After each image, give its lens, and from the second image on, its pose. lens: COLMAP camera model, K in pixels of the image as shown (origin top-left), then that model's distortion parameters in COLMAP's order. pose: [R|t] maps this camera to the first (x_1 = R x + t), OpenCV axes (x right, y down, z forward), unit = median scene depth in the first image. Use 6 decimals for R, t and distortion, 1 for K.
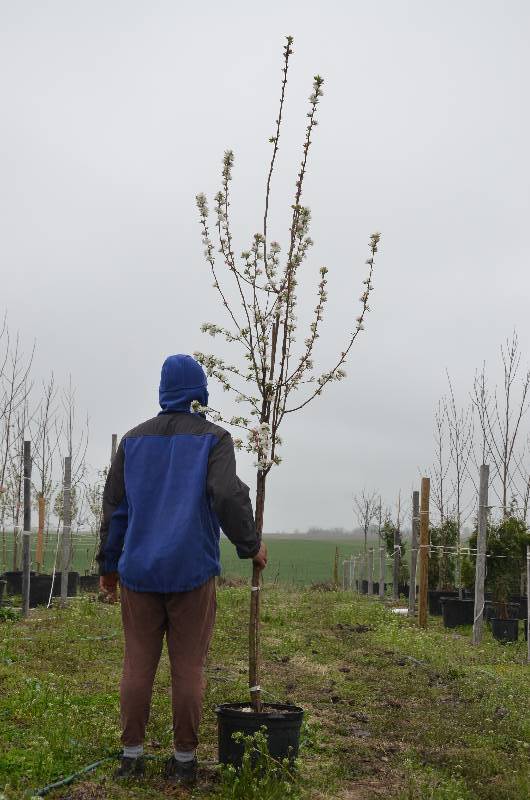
lens RADIAL K [[1357.5, 0, 265.9], [0, 1357.5, 398.7], [0, 0, 1]] dist [0.330986, 0.175976]
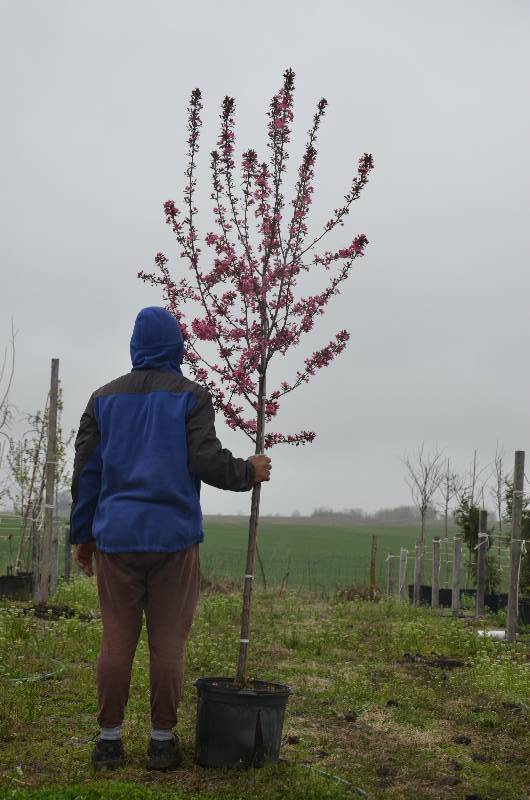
lens RADIAL K [[1687.1, 0, 251.8], [0, 1687.1, 398.7], [0, 0, 1]] dist [0.540670, 0.042624]
pose [[0.999533, 0.010355, 0.028746, -0.039438], [-0.011101, 0.999602, 0.025916, 0.022341], [-0.028466, -0.026223, 0.999251, 0.181726]]
